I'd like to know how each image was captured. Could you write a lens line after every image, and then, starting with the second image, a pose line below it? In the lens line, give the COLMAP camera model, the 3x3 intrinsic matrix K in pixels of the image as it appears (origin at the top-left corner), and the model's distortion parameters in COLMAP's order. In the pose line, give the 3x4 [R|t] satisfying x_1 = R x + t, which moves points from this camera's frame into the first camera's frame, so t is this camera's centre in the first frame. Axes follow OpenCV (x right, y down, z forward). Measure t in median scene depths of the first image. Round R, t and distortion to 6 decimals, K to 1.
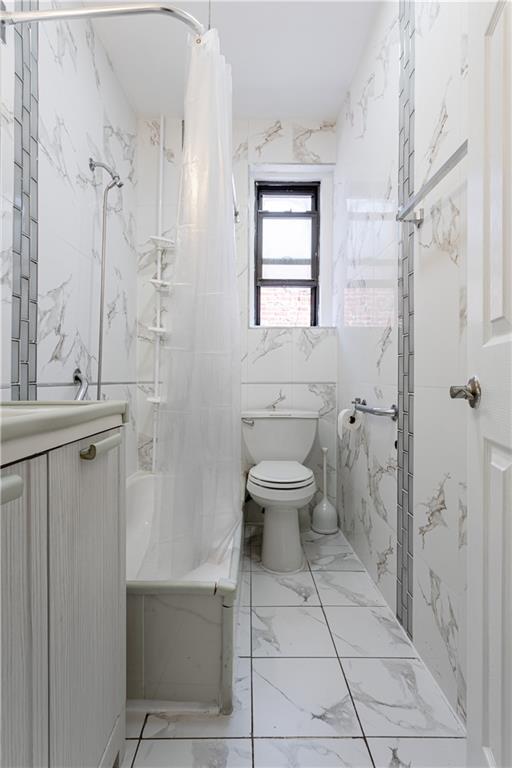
lens RADIAL K [[373.7, 0, 242.4], [0, 373.7, 380.0], [0, 0, 1]] dist [0.000902, 0.000493]
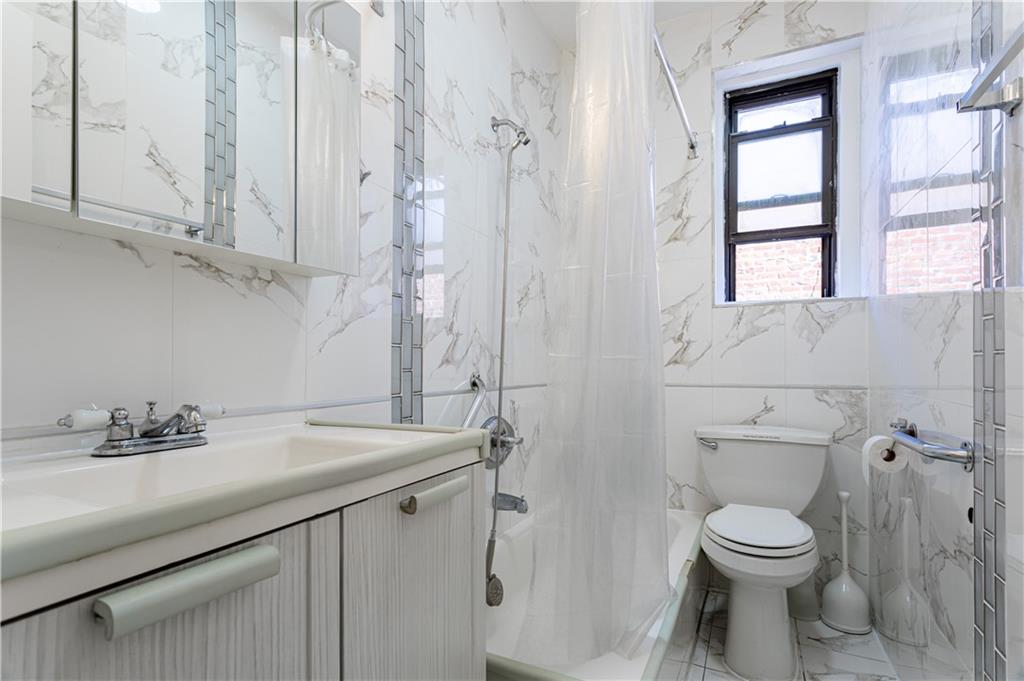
lens RADIAL K [[474.3, 0, 523.5], [0, 474.3, 363.6], [0, 0, 1]] dist [-0.001783, 0.000487]
pose [[0.906889, -0.003255, -0.421357, 0.075863], [0.001070, 0.999985, -0.005423, -0.032523], [0.421368, 0.004468, 0.906879, 0.062504]]
